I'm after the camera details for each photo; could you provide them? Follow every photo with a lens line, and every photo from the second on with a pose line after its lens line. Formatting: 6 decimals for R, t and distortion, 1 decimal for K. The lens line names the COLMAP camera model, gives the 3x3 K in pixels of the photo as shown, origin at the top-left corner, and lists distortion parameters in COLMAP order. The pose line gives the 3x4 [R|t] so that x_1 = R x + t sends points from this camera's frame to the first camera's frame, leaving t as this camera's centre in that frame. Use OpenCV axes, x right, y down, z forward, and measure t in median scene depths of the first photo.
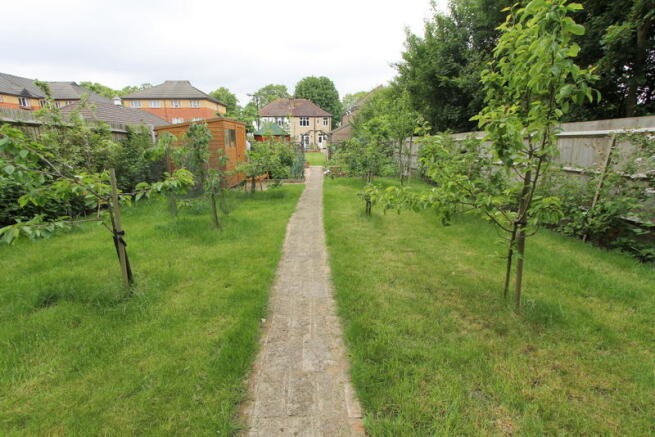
lens RADIAL K [[305.8, 0, 327.5], [0, 305.8, 218.5], [0, 0, 1]] dist [-0.013132, 0.000236]
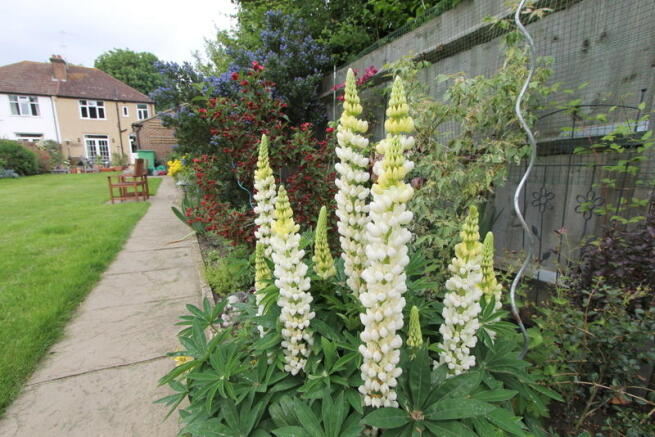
lens RADIAL K [[305.8, 0, 327.5], [0, 305.8, 218.5], [0, 0, 1]] dist [-0.013132, 0.000236]
pose [[0.902475, -0.076953, 0.423813, 0.043123], [0.099028, 0.994624, -0.030275, -0.093519], [-0.419205, 0.069292, 0.905244, 0.419124]]
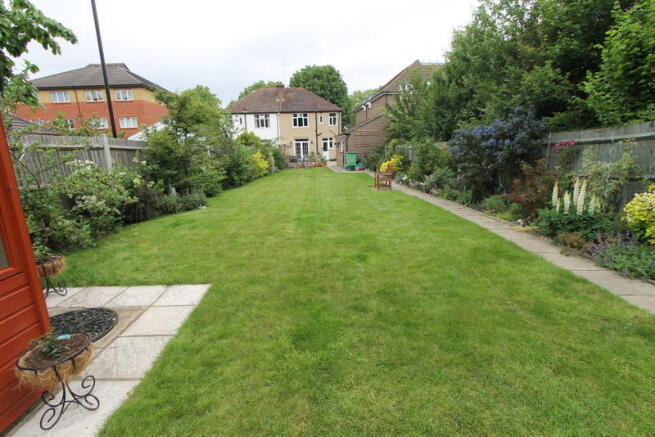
lens RADIAL K [[305.8, 0, 327.5], [0, 305.8, 218.5], [0, 0, 1]] dist [-0.013132, 0.000236]
pose [[0.999672, -0.022731, -0.011801, -0.014523], [0.022410, 0.999393, -0.026657, -0.086675], [0.012399, 0.026384, 0.999575, 0.349912]]
